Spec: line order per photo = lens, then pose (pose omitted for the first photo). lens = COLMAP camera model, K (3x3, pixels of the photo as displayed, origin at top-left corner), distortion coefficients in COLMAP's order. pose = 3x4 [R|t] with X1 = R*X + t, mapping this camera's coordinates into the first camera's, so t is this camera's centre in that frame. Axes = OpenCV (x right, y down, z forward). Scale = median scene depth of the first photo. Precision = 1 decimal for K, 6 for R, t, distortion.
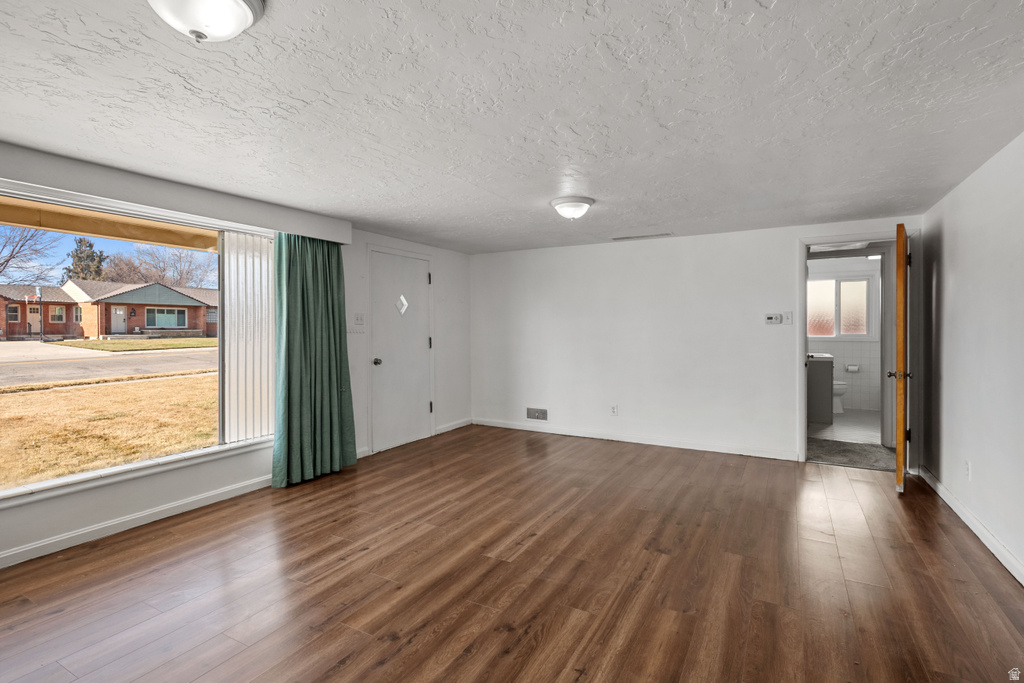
lens RADIAL K [[491.6, 0, 535.8], [0, 491.6, 330.4], [0, 0, 1]] dist [0.001939, 0.001921]
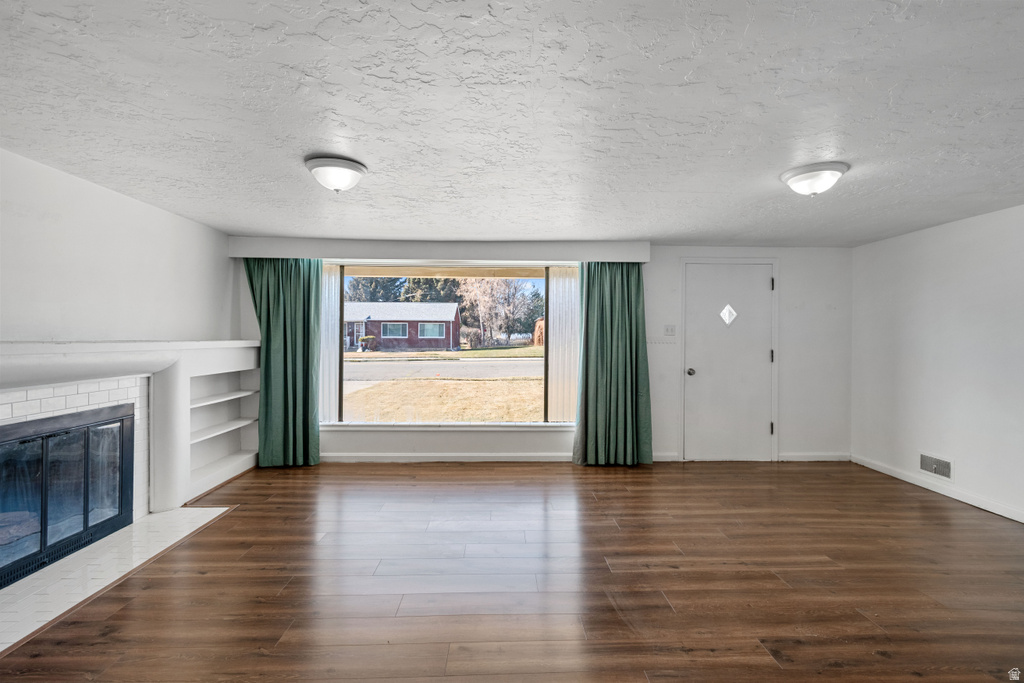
lens RADIAL K [[491.6, 0, 506.8], [0, 491.6, 344.4], [0, 0, 1]] dist [0.001939, 0.001921]
pose [[0.486136, 0.016870, -0.873720, 0.468802], [-0.011054, 0.999852, 0.013156, -0.003250], [0.873813, 0.003262, 0.486251, 0.212419]]
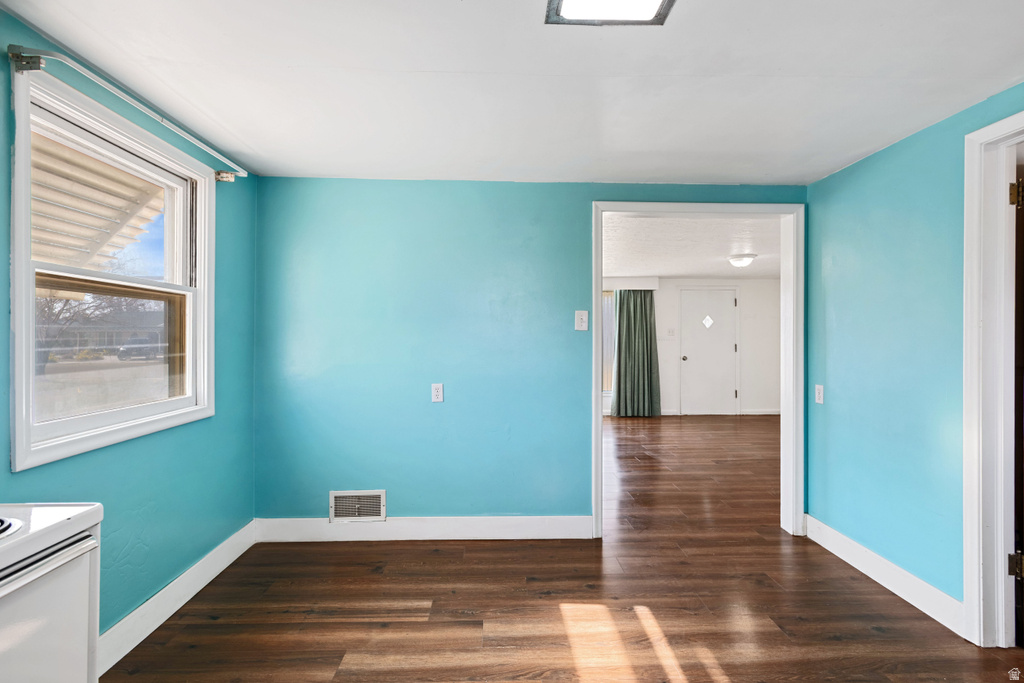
lens RADIAL K [[491.6, 0, 509.2], [0, 491.6, 338.8], [0, 0, 1]] dist [0.001939, 0.001921]
pose [[0.489387, 0.008533, -0.872025, 0.980453], [-0.007226, 0.999957, 0.005729, -0.007296], [0.872037, 0.003497, 0.489428, -0.350666]]
